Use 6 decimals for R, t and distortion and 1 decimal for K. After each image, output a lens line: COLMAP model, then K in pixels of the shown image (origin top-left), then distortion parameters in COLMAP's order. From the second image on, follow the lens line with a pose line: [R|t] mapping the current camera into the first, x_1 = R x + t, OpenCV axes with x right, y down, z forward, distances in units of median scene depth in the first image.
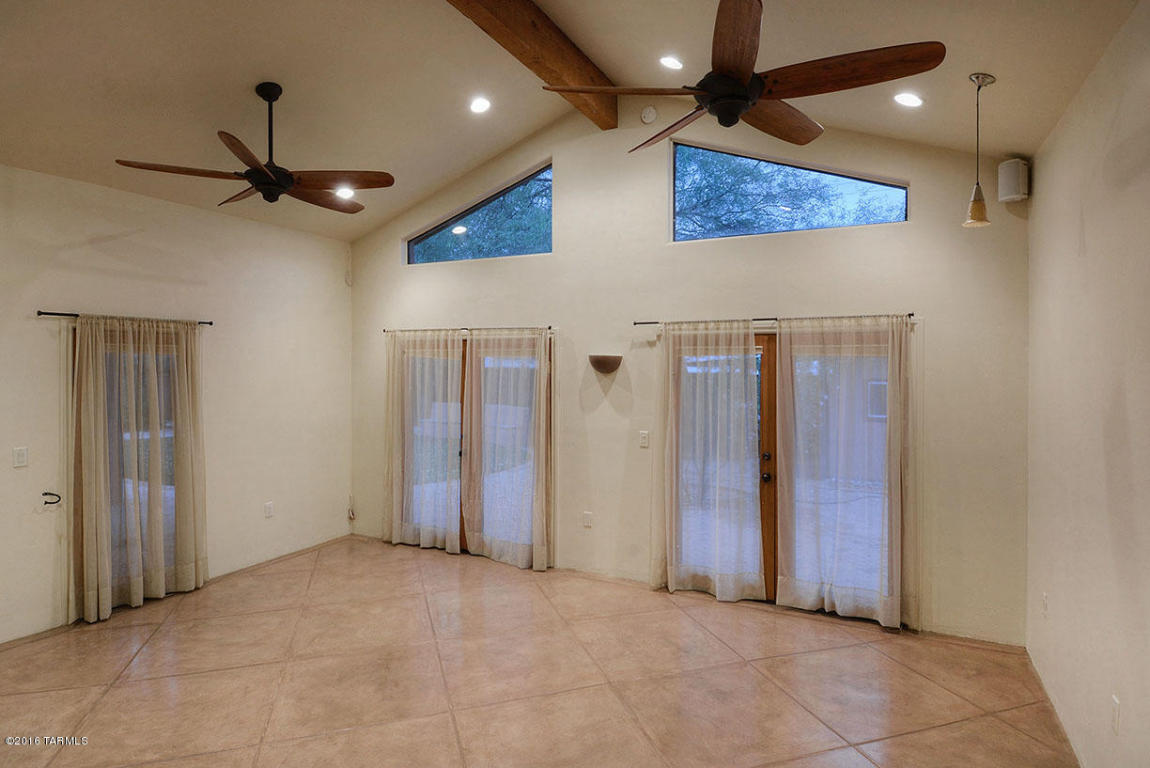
lens RADIAL K [[634.5, 0, 576.6], [0, 634.5, 378.1], [0, 0, 1]] dist [0.014812, -0.016388]
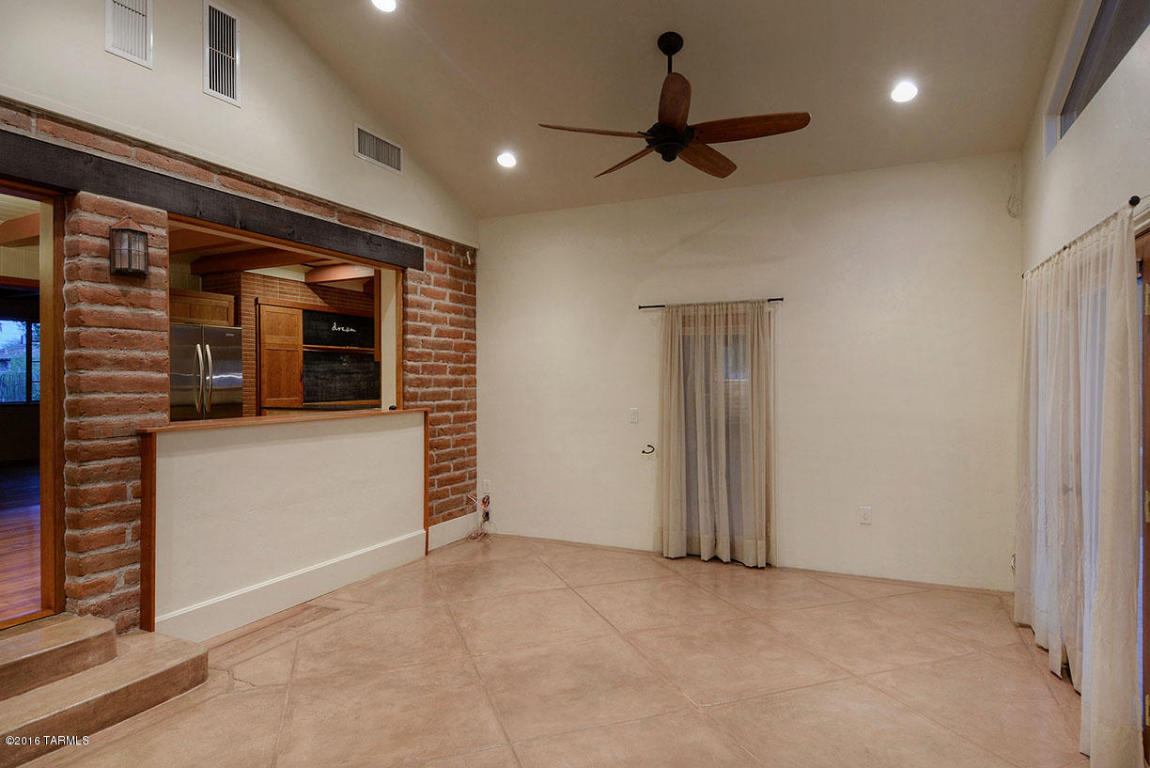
lens RADIAL K [[634.5, 0, 579.7], [0, 634.5, 392.1], [0, 0, 1]] dist [0.014812, -0.016388]
pose [[0.021677, 0.014322, -0.999662, 0.384406], [-0.018742, 0.999727, 0.013917, 0.046673], [0.999589, 0.018434, 0.021939, 0.686677]]
